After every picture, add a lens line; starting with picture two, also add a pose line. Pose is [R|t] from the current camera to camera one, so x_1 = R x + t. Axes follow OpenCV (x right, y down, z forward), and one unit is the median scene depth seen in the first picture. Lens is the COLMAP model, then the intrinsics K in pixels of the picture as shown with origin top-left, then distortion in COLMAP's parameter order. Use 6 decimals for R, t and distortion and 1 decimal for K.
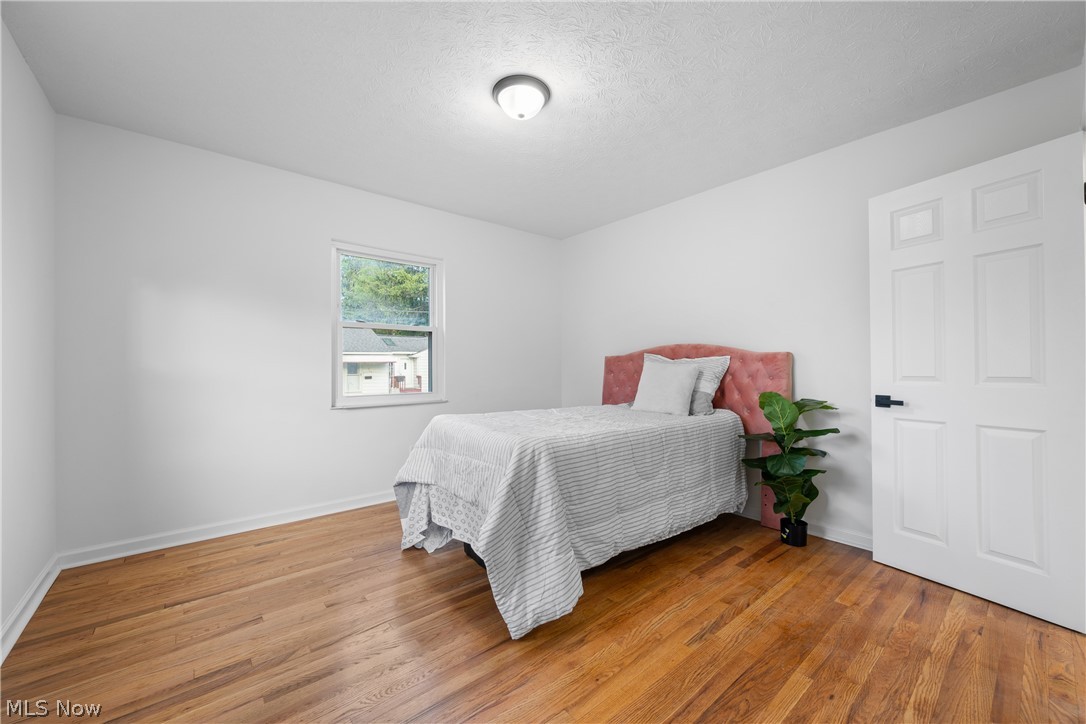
lens RADIAL K [[426.2, 0, 545.1], [0, 426.2, 367.0], [0, 0, 1]] dist [-0.000919, 0.000304]
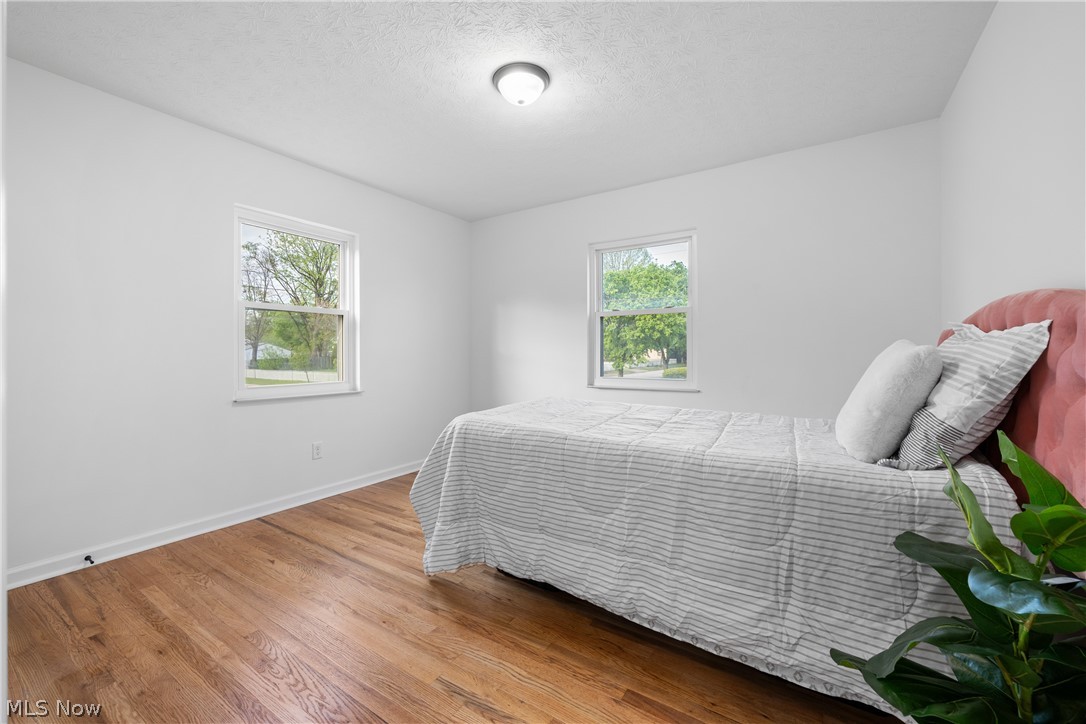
lens RADIAL K [[462.7, 0, 539.9], [0, 462.7, 354.6], [0, 0, 1]] dist [-0.000841, 0.000021]
pose [[0.259947, 0.007540, -0.965594, 1.017640], [0.000498, 0.999968, 0.007942, -0.003103], [0.965623, -0.002545, 0.259935, 0.763980]]
